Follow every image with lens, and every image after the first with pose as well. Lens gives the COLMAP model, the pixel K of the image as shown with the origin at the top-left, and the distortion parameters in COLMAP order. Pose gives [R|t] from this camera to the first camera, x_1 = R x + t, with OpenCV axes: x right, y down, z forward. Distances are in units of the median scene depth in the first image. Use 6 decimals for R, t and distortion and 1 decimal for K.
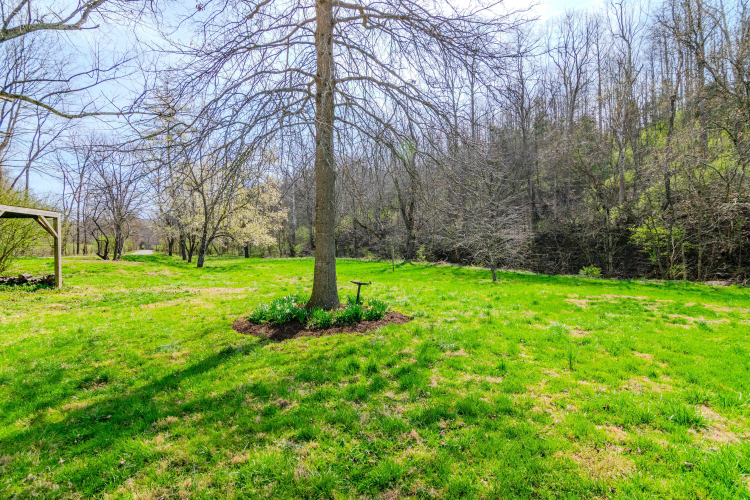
lens RADIAL K [[371.0, 0, 380.4], [0, 371.0, 253.9], [0, 0, 1]] dist [-0.003631, -0.005020]
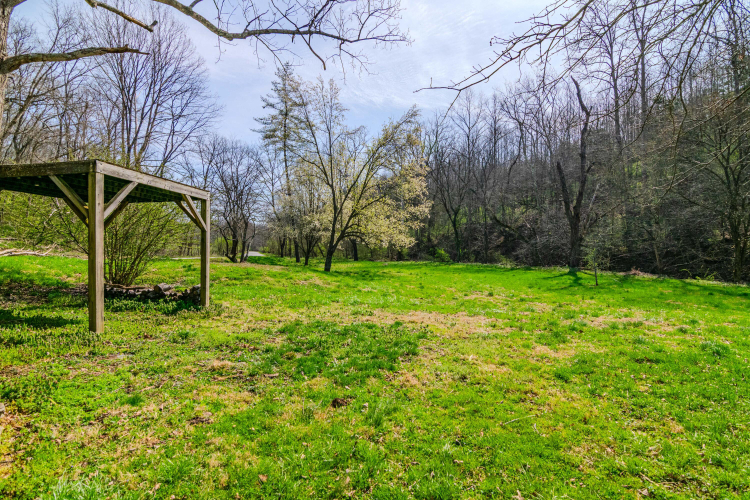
lens RADIAL K [[371.0, 0, 369.4], [0, 371.0, 249.6], [0, 0, 1]] dist [-0.003631, -0.005020]
pose [[0.969763, 0.008023, -0.243918, -0.222977], [-0.013111, 0.999729, -0.019242, -0.000928], [0.243697, 0.021858, 0.969605, 0.223481]]
